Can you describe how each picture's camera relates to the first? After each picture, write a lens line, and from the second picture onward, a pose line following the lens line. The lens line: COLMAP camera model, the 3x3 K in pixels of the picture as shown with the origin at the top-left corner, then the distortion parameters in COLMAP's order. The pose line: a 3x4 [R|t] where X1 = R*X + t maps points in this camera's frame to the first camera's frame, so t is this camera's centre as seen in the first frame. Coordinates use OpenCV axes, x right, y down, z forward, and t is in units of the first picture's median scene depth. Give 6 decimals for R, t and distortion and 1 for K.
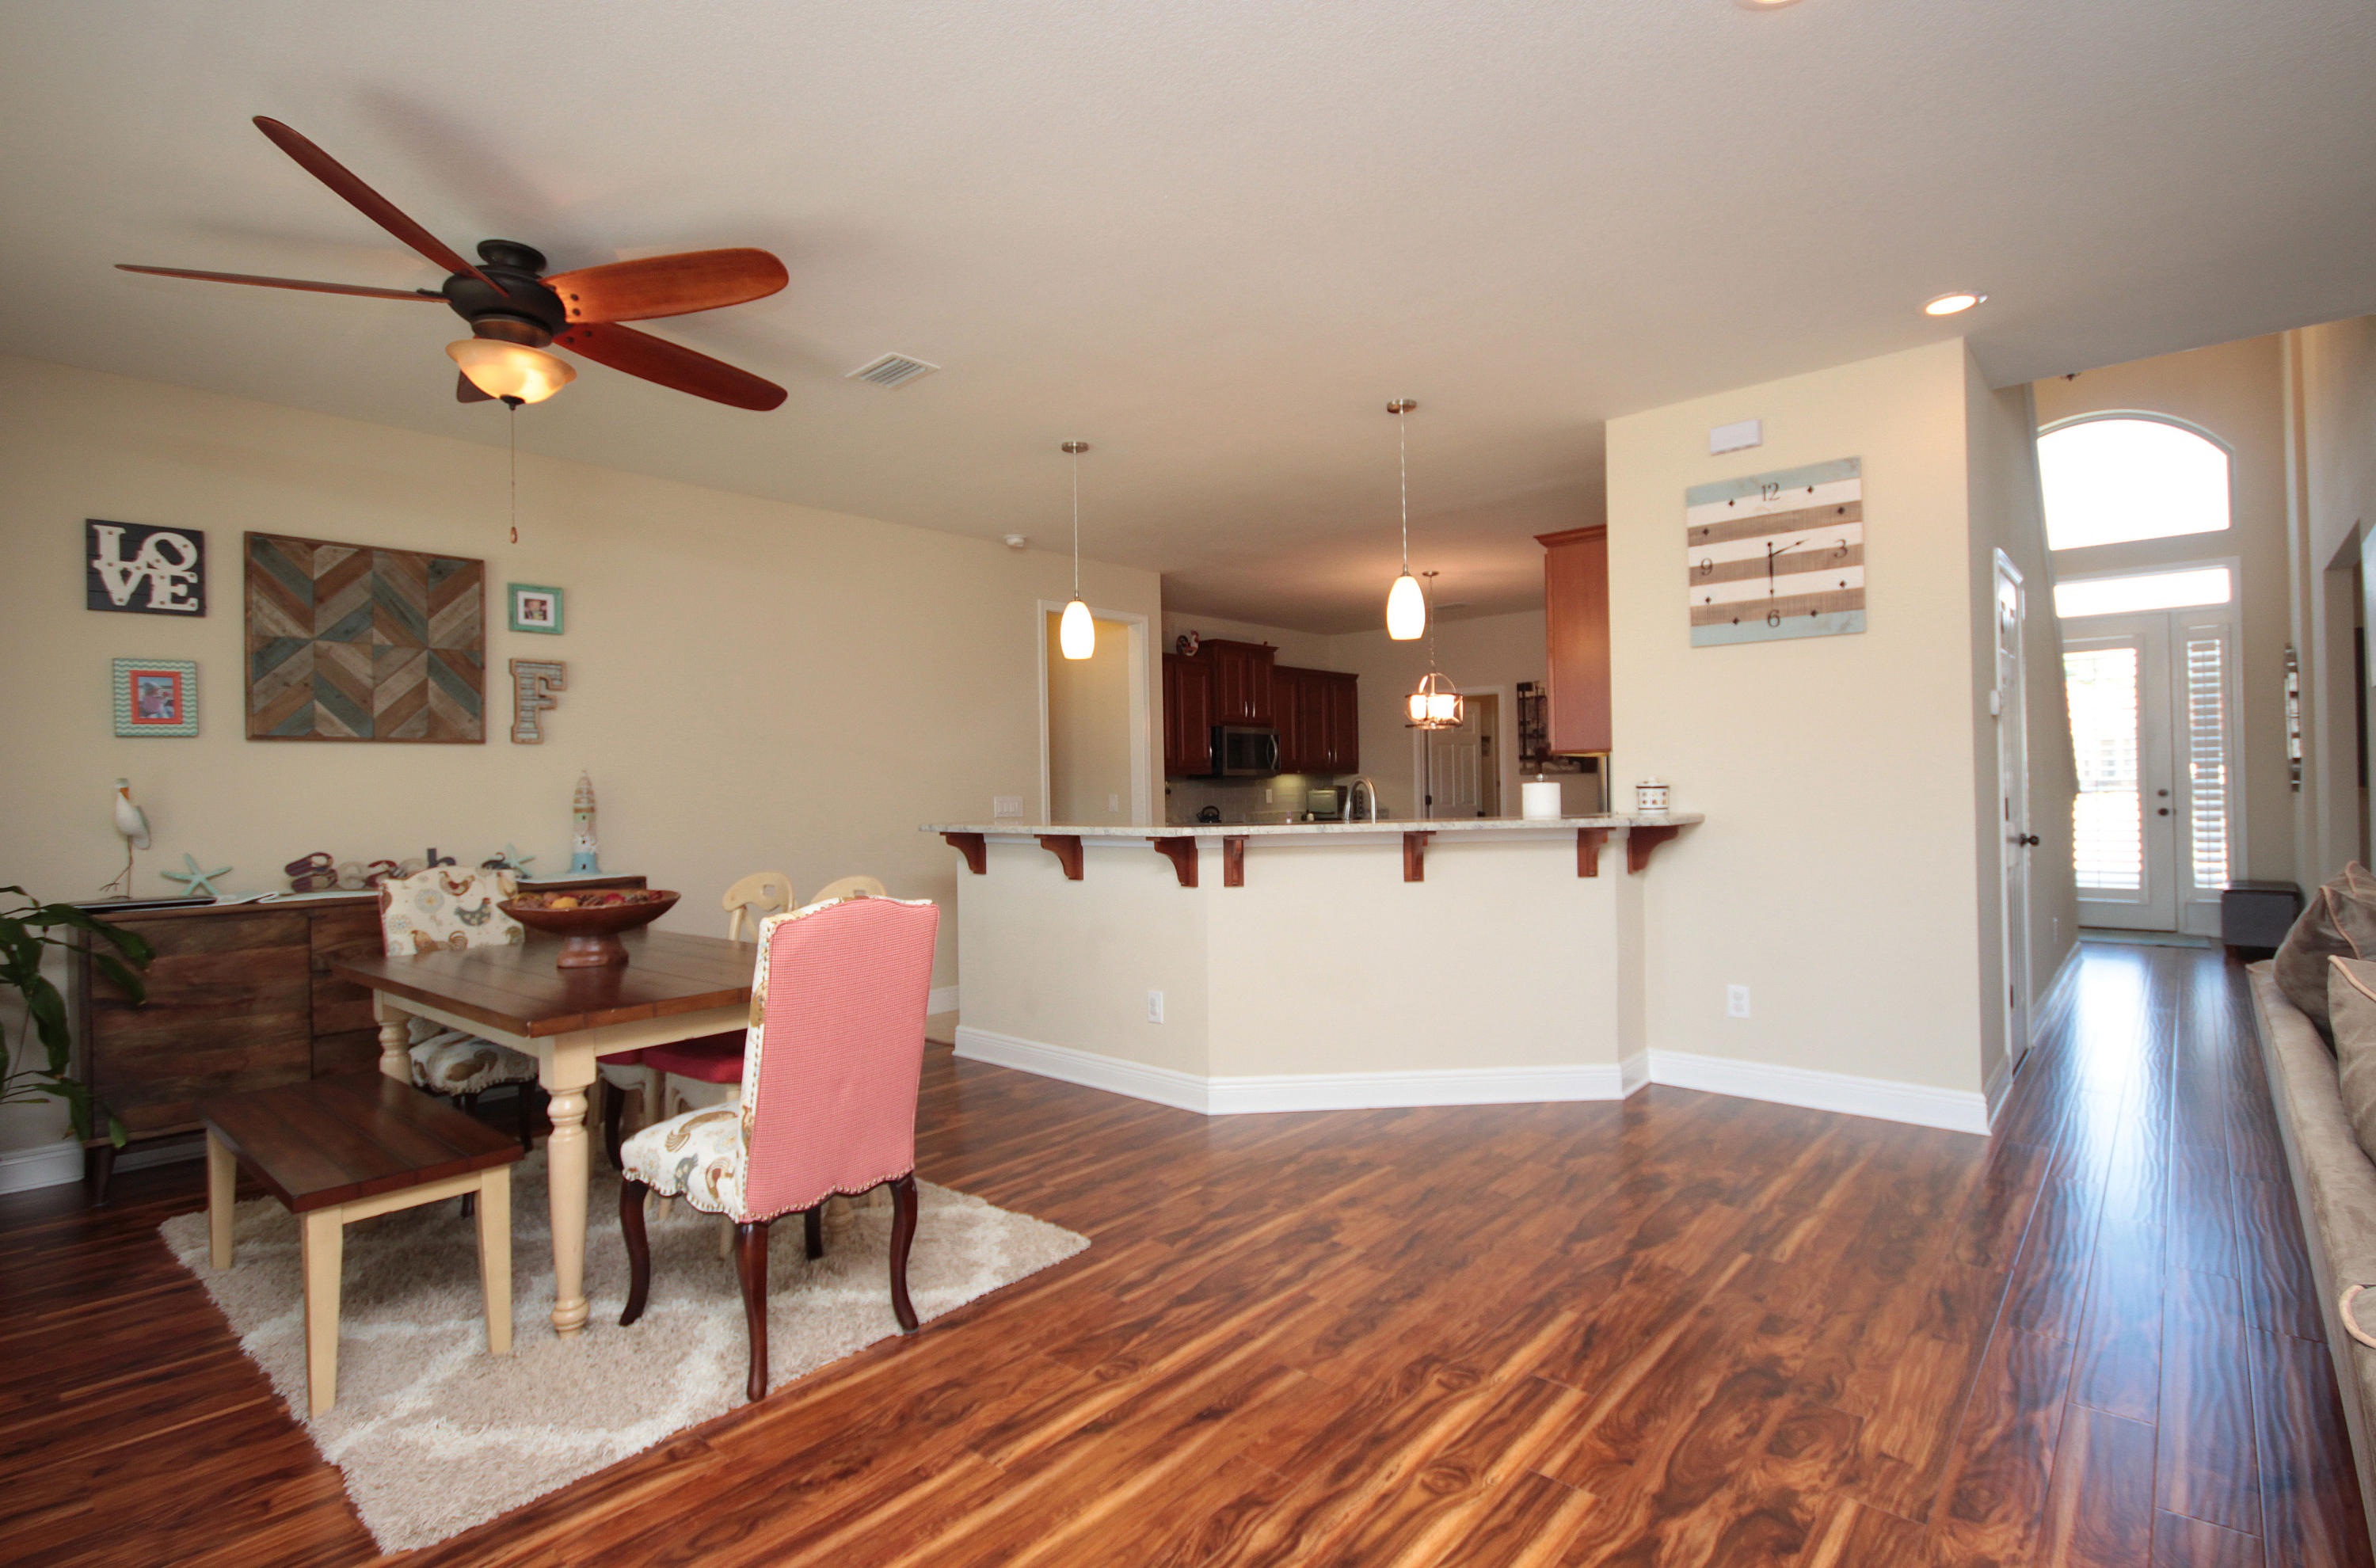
lens RADIAL K [[1135.7, 0, 1196.6], [0, 1135.7, 782.6], [0, 0, 1]] dist [-0.003785, -0.003668]
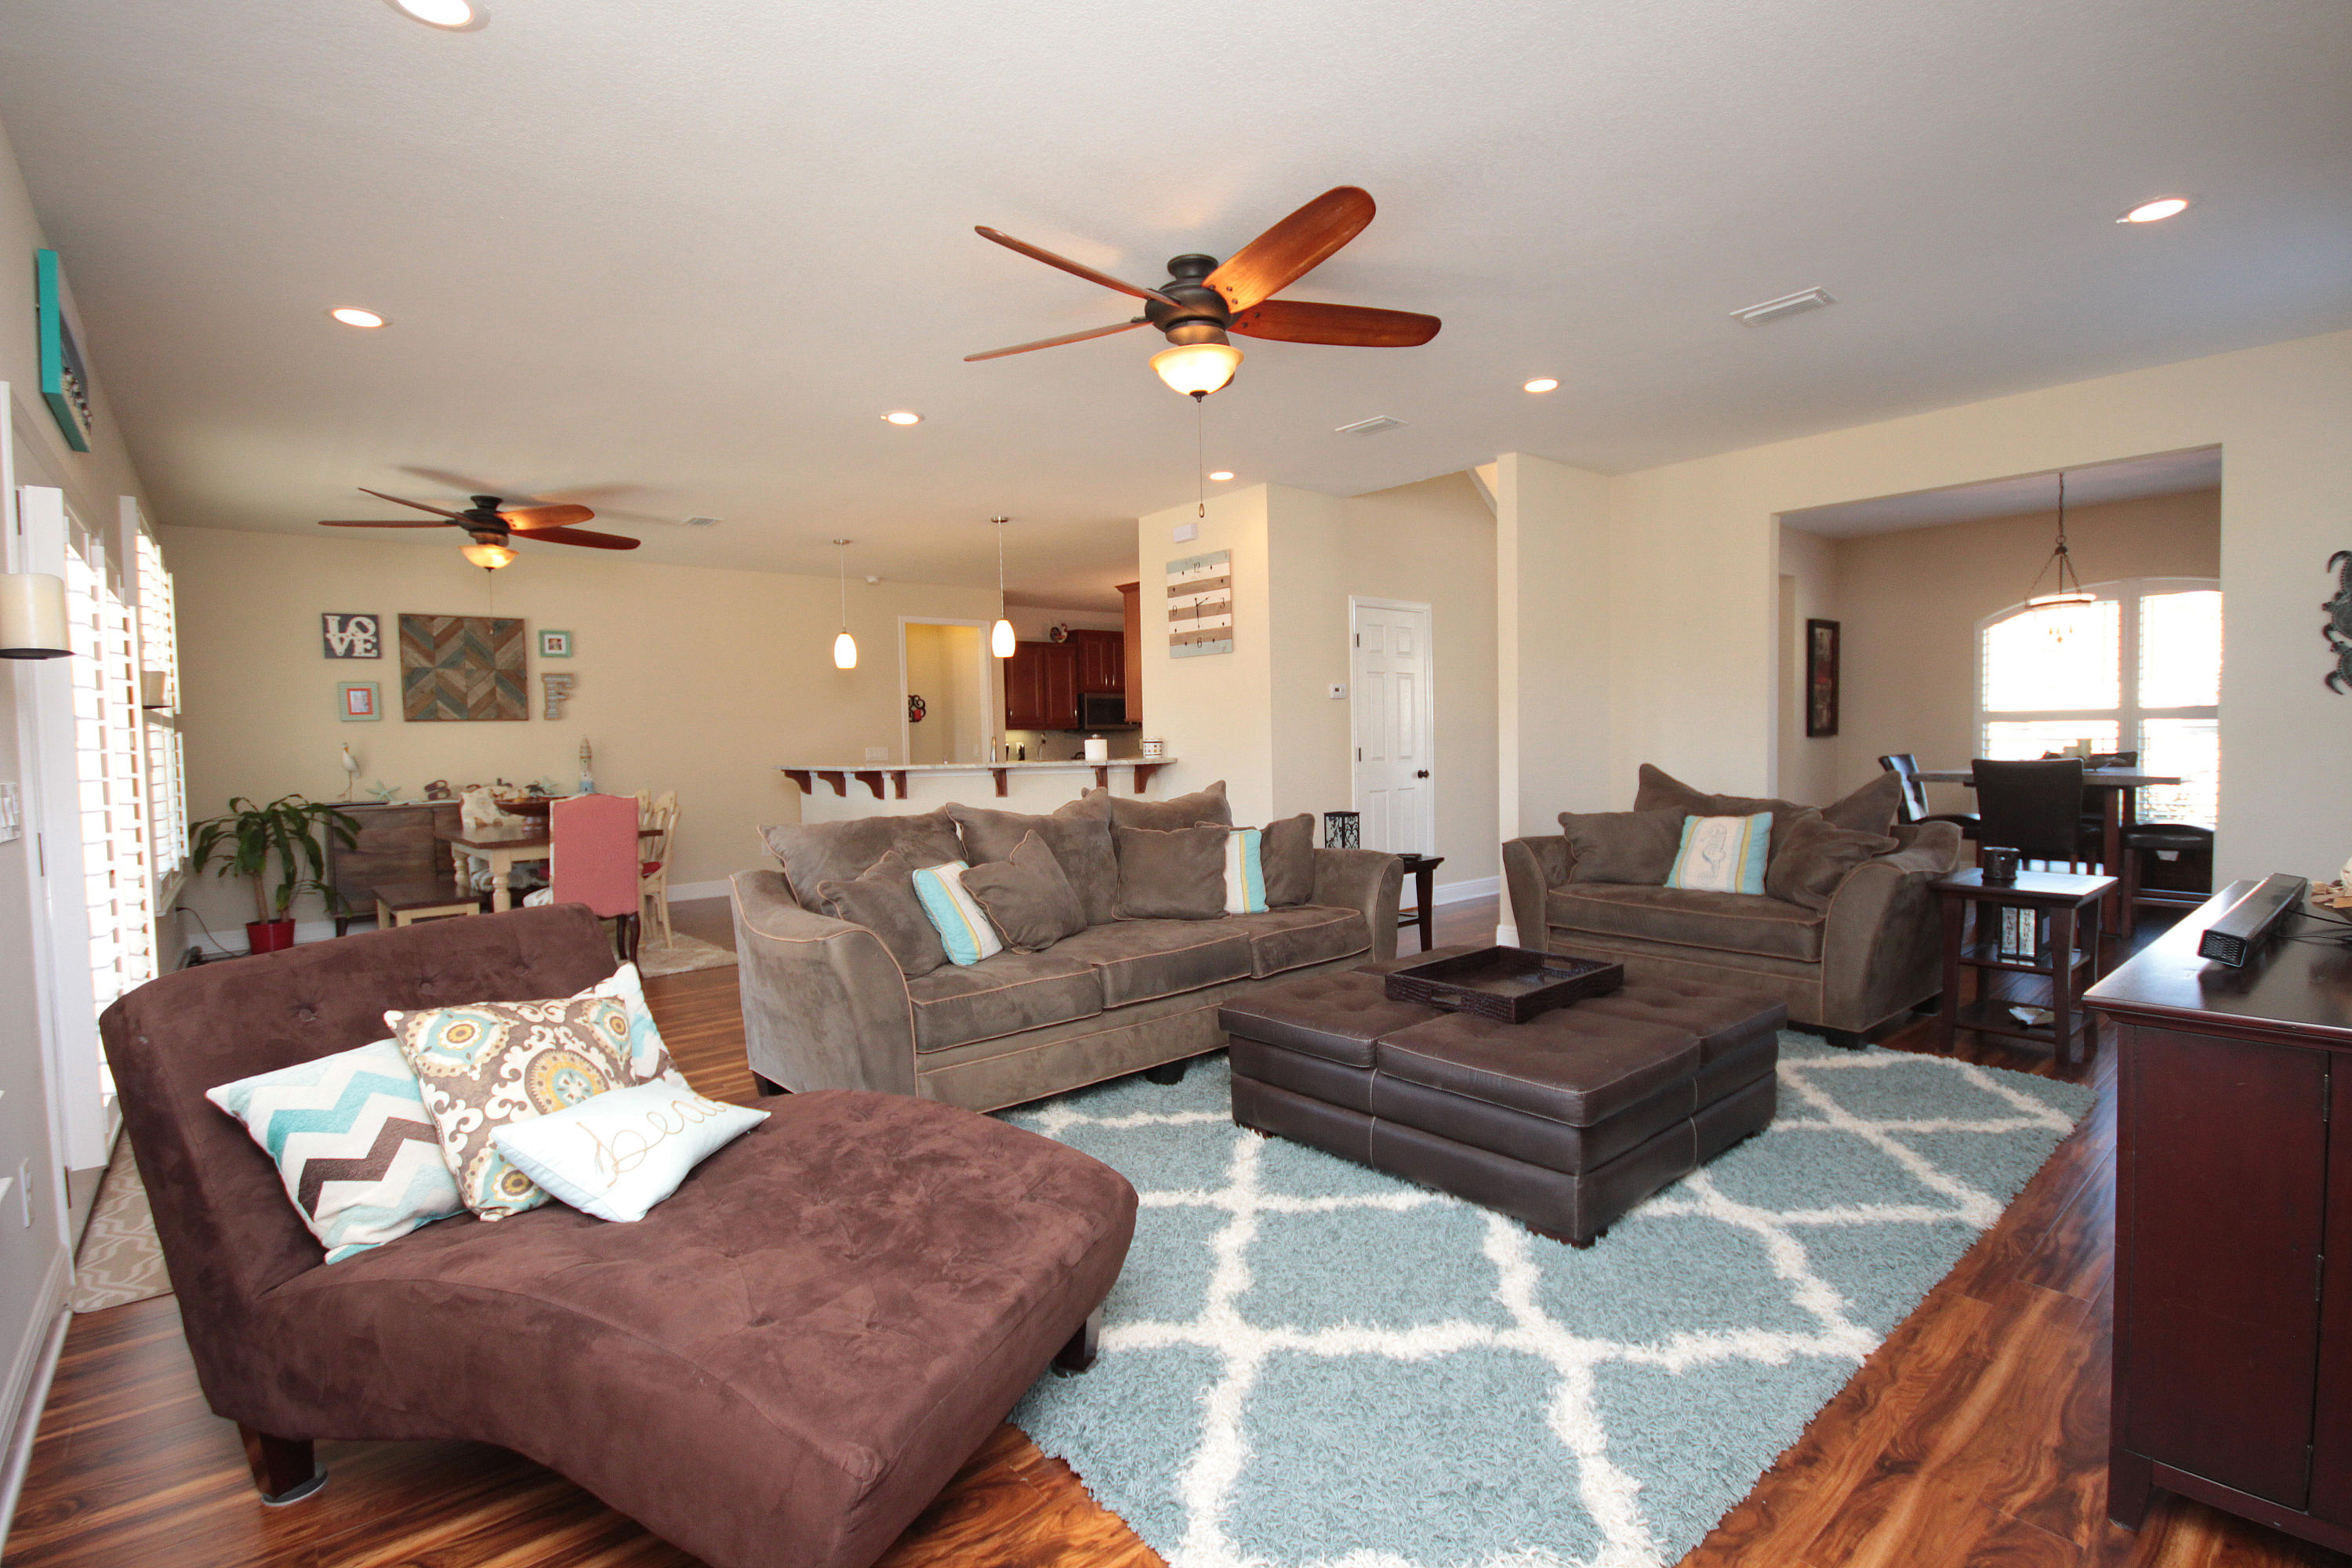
lens RADIAL K [[1084.6, 0, 1181.5], [0, 1084.6, 788.9], [0, 0, 1]] dist [0.002383, -0.005725]
pose [[0.989779, 0.001046, -0.142609, 0.745660], [0.007140, 0.998356, 0.056878, -0.018986], [0.142434, -0.057315, 0.988144, -0.655189]]
